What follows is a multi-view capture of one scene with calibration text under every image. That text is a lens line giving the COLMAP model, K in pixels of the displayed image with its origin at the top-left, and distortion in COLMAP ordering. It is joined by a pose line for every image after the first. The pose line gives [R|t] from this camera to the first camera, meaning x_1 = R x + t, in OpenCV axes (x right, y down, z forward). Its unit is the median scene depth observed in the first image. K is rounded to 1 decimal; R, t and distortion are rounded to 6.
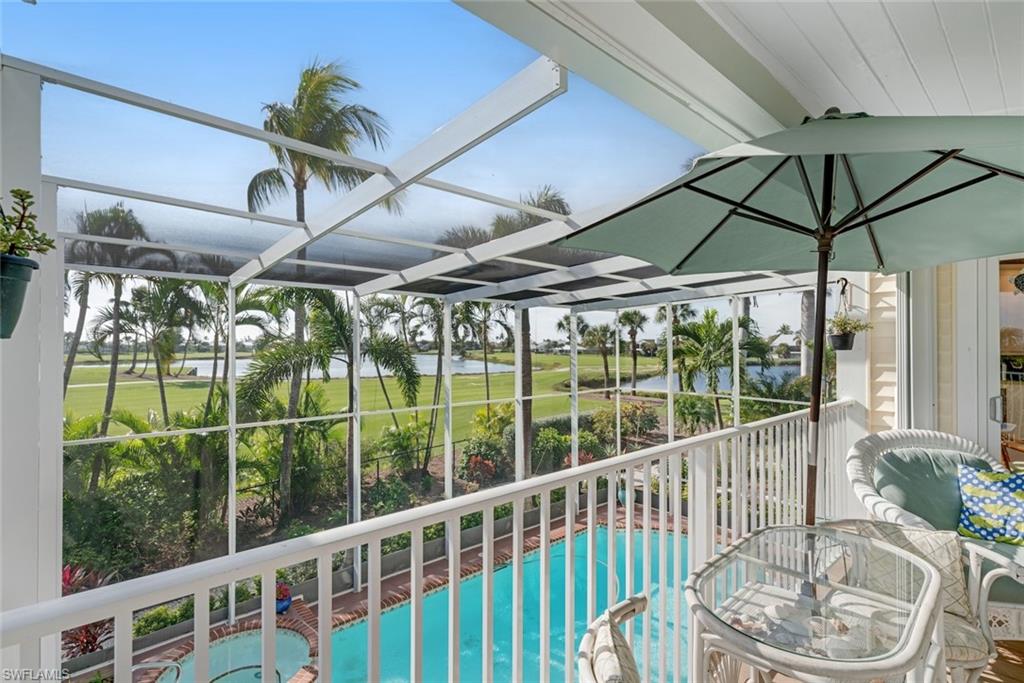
lens RADIAL K [[475.8, 0, 507.8], [0, 475.8, 343.1], [0, 0, 1]] dist [-0.000172, -0.000468]
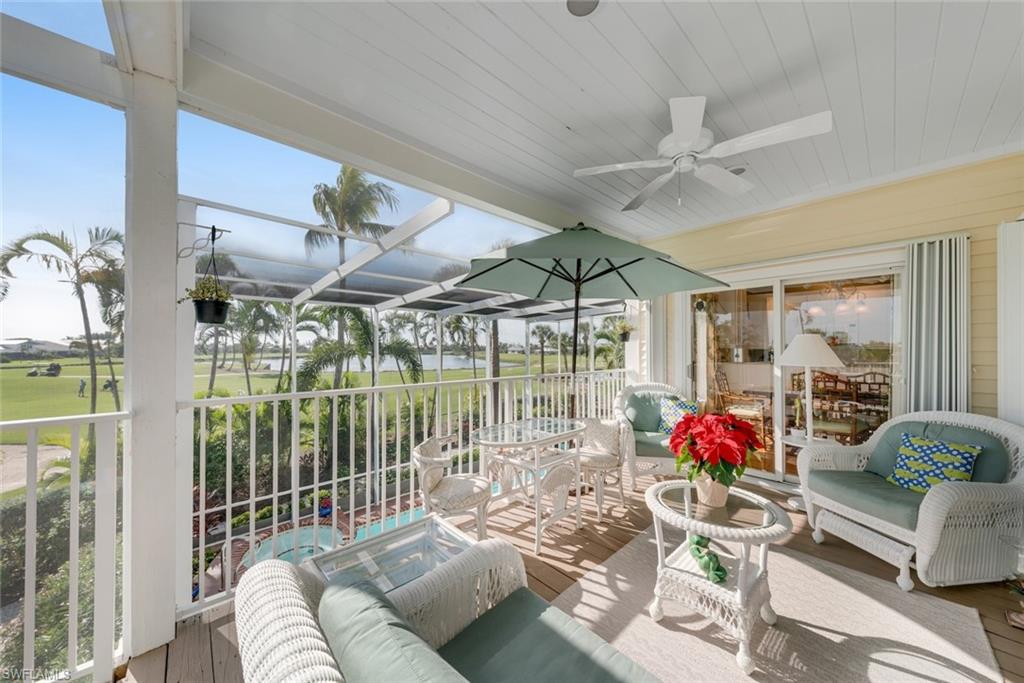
lens RADIAL K [[353.3, 0, 502.8], [0, 353.3, 345.6], [0, 0, 1]] dist [0.000379, 0.000041]
pose [[0.999994, 0.000876, 0.003235, 0.063258], [-0.000867, 0.999996, -0.002814, 0.009464], [-0.003238, 0.002811, 0.999991, -0.101012]]
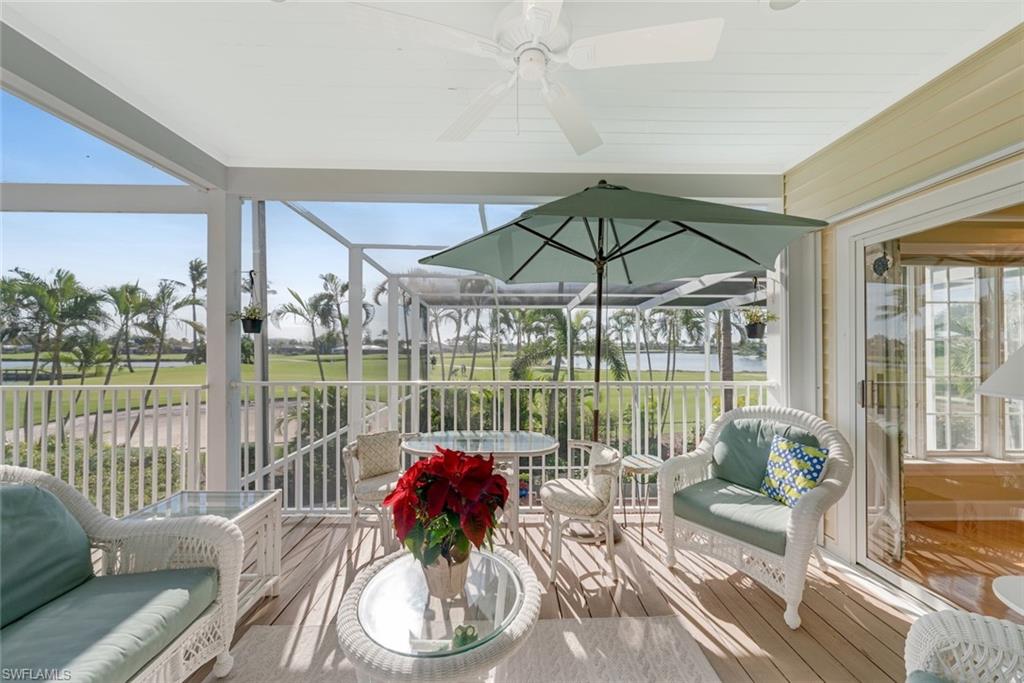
lens RADIAL K [[353.3, 0, 506.7], [0, 353.3, 341.7], [0, 0, 1]] dist [0.000379, 0.000041]
pose [[0.752466, -0.007907, -0.658584, 0.225945], [0.002161, 0.999952, -0.009538, 0.008421], [0.658627, 0.005754, 0.752447, -0.015151]]
